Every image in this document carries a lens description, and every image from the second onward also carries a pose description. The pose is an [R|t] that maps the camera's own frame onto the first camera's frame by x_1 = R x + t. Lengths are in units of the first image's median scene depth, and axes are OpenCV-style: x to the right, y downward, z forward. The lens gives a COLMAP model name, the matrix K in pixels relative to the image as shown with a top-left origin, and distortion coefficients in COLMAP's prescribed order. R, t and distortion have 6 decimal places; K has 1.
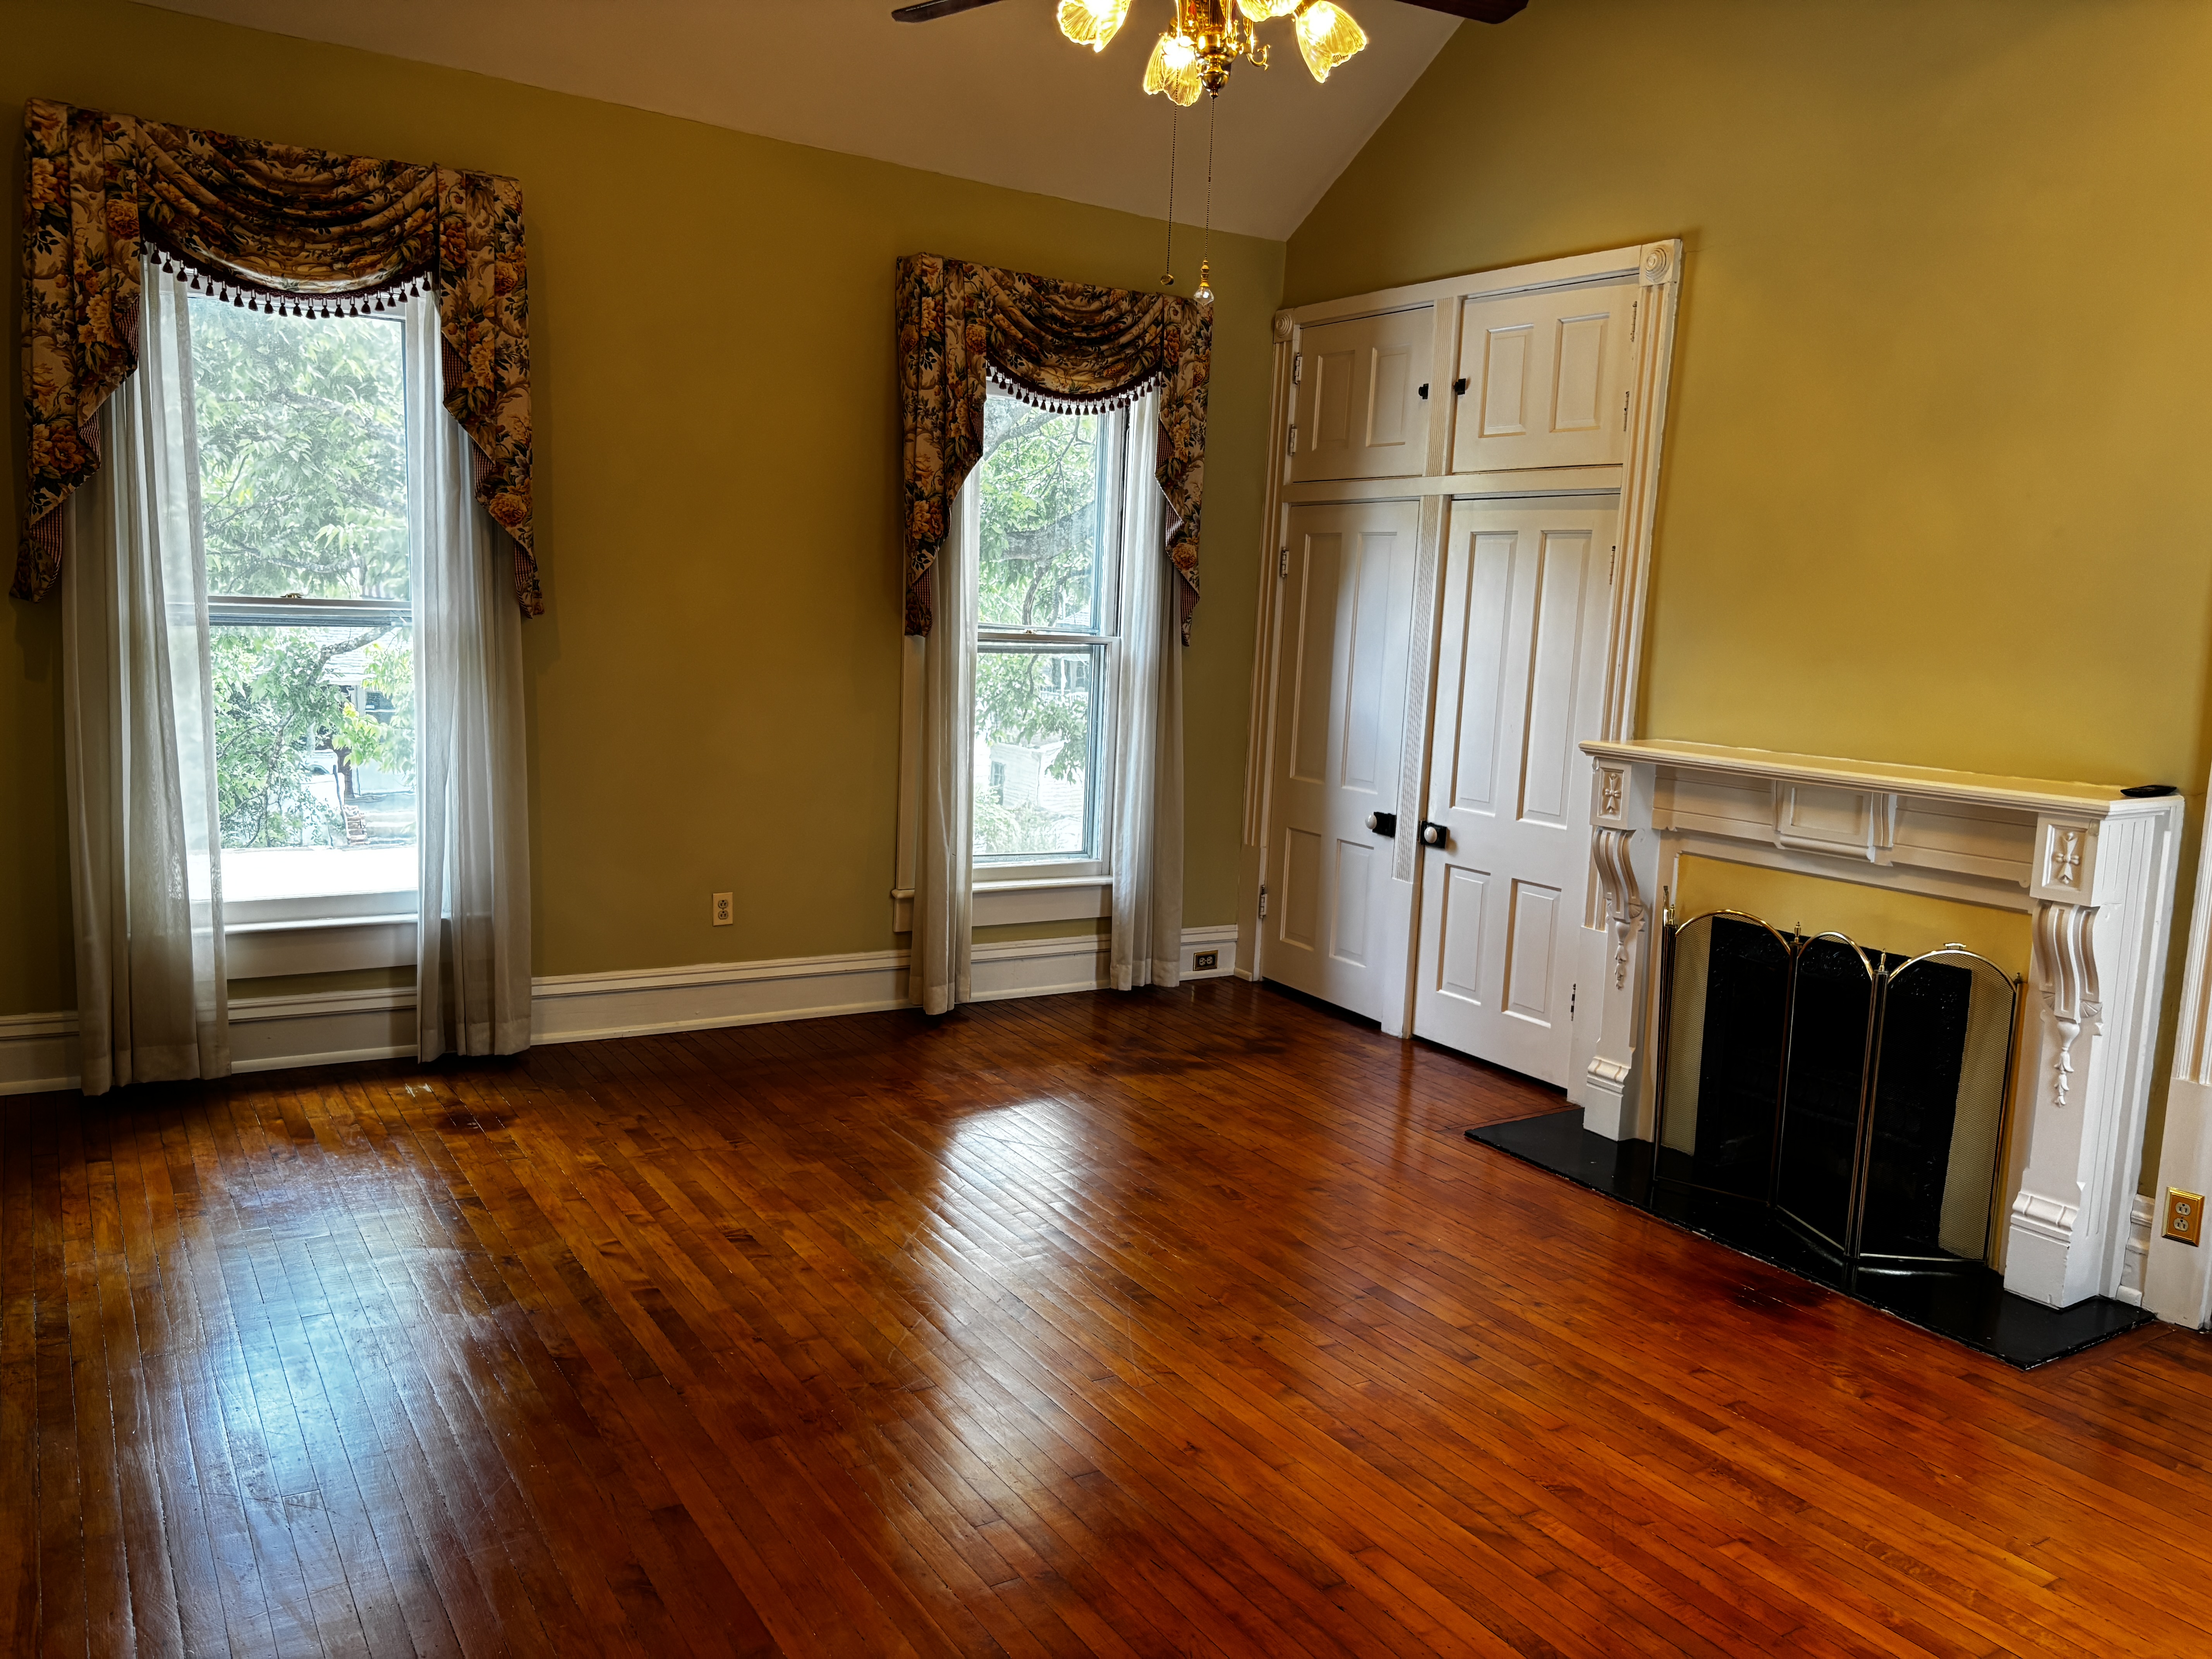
lens RADIAL K [[1661.8, 0, 1109.8], [0, 1661.8, 838.5], [0, 0, 1]] dist [0.026132, -0.078435]
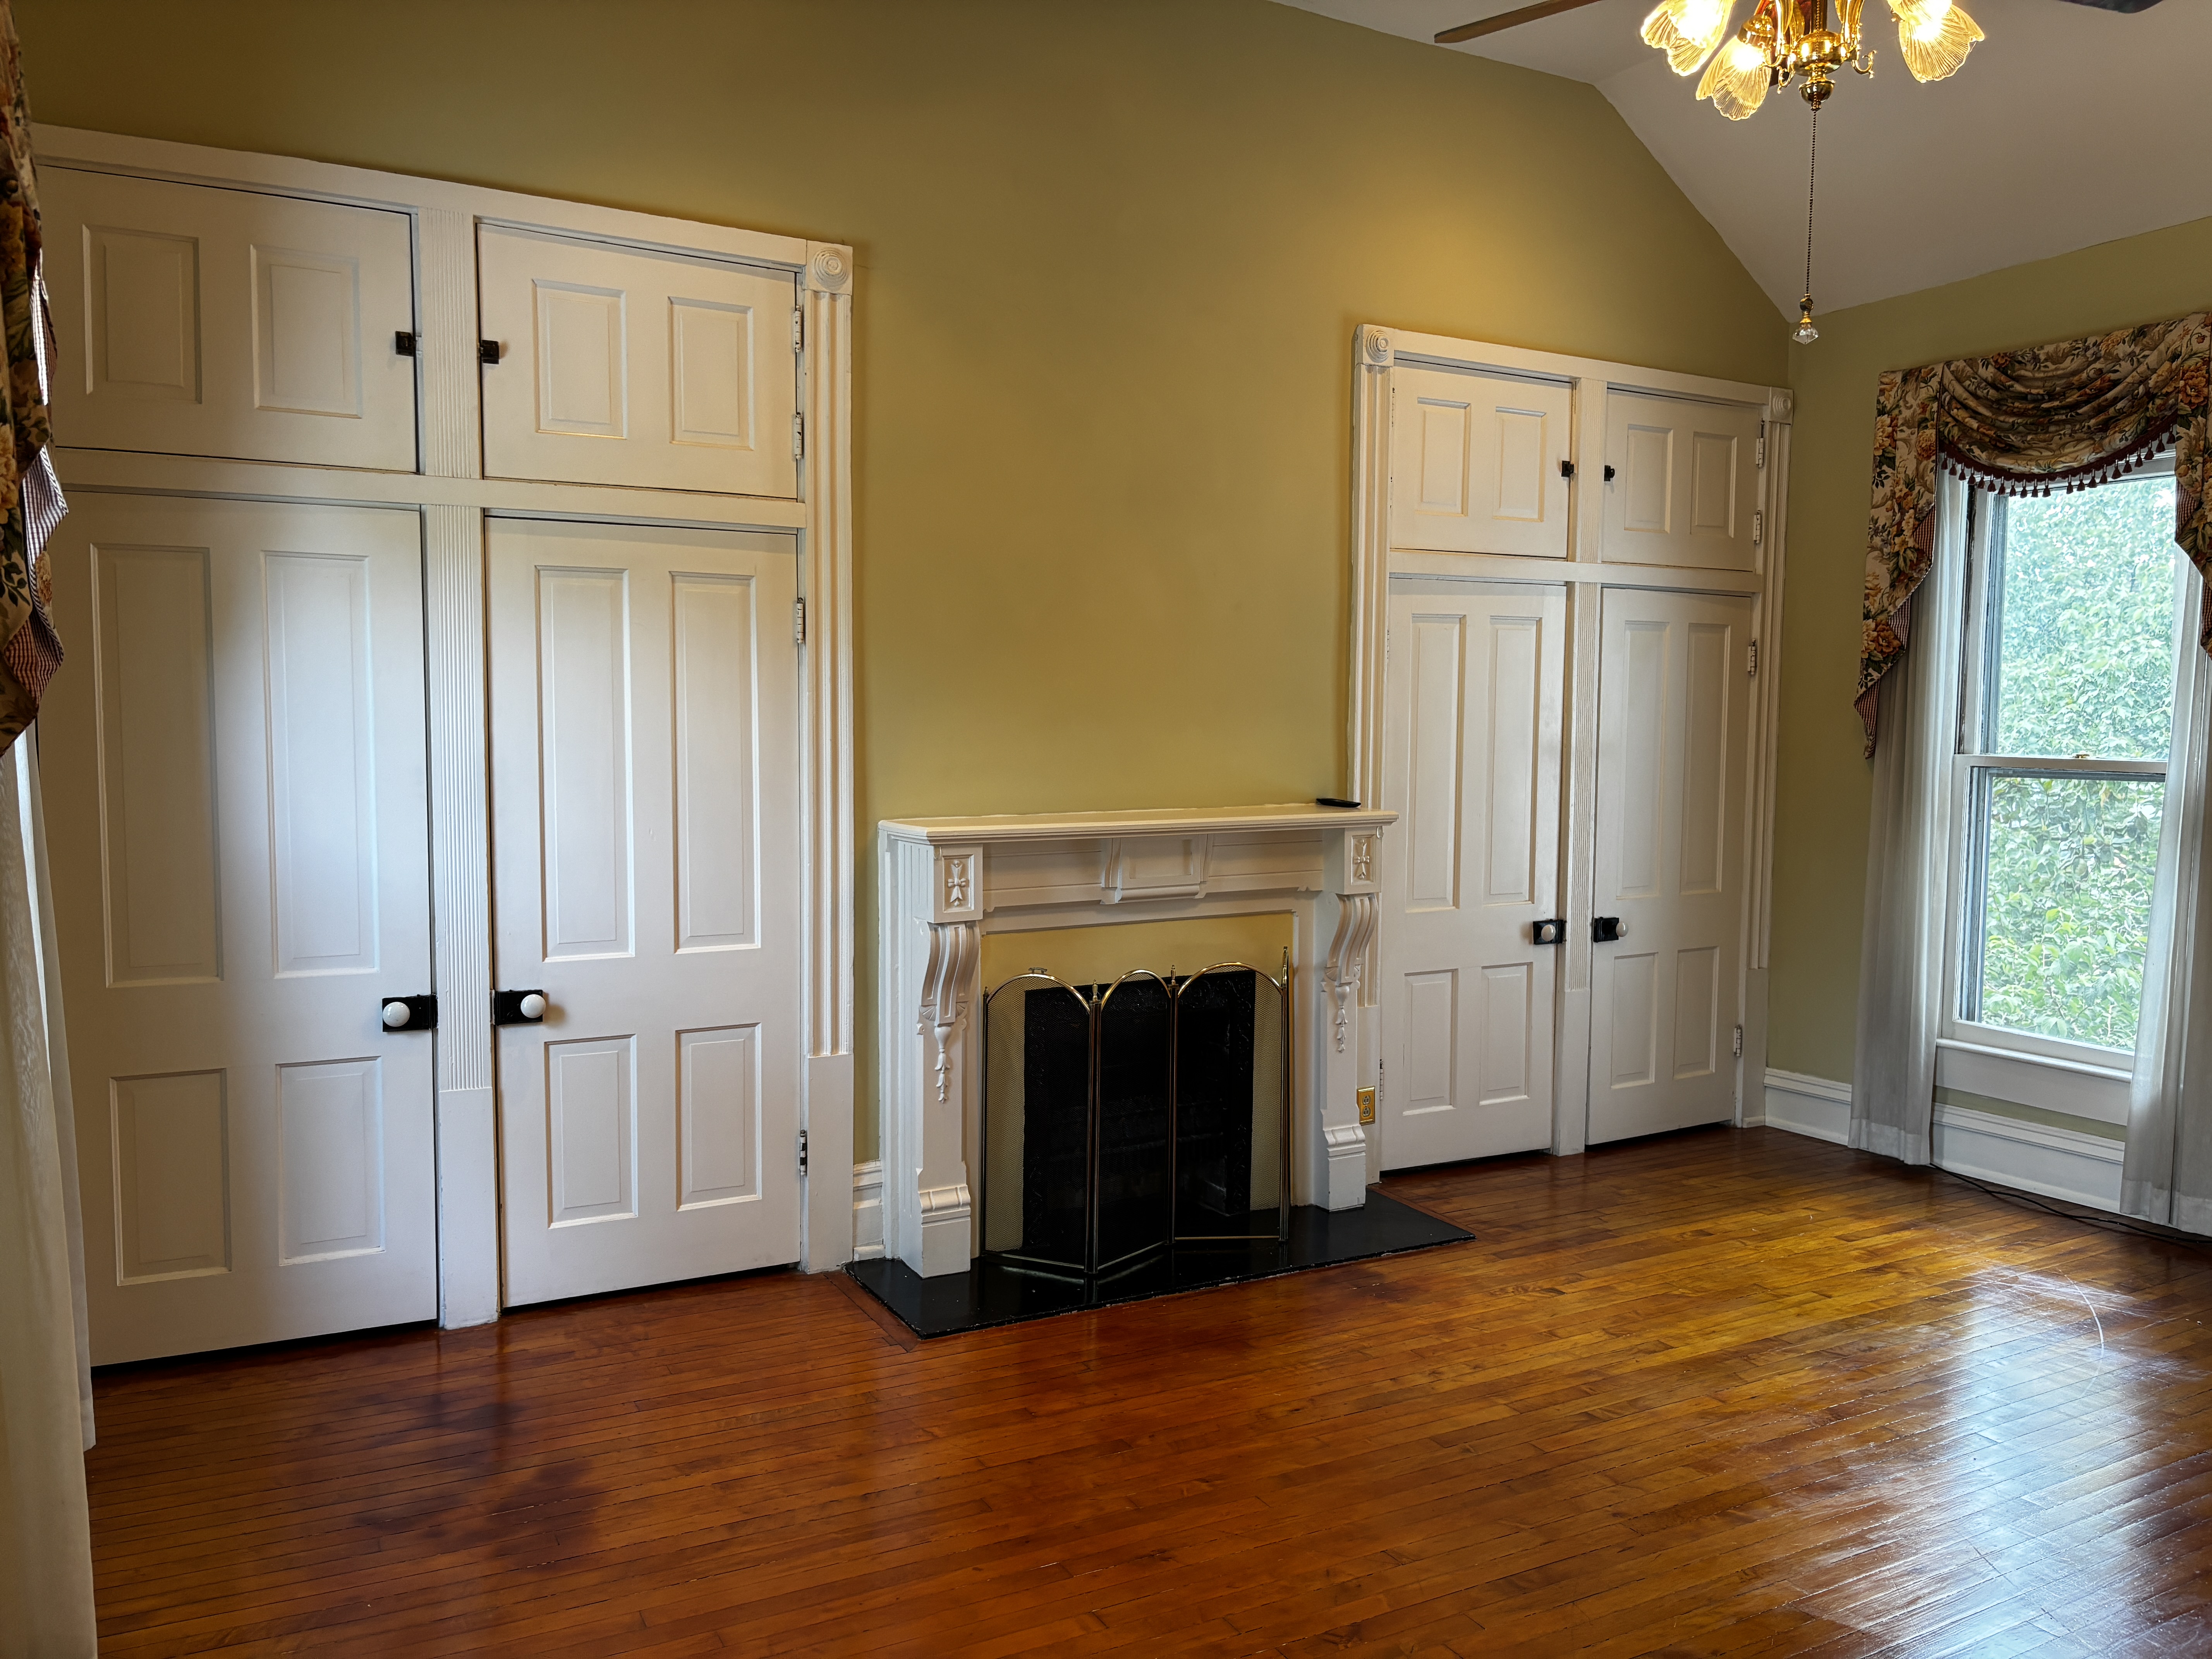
lens RADIAL K [[1709.7, 0, 1108.4], [0, 1709.7, 815.7], [0, 0, 1]] dist [0.019928, 0.000211]
pose [[0.050327, -0.113125, 0.992305, -0.577750], [0.134596, 0.985269, 0.105496, -0.145010], [-0.989622, 0.128251, 0.064812, 0.851809]]
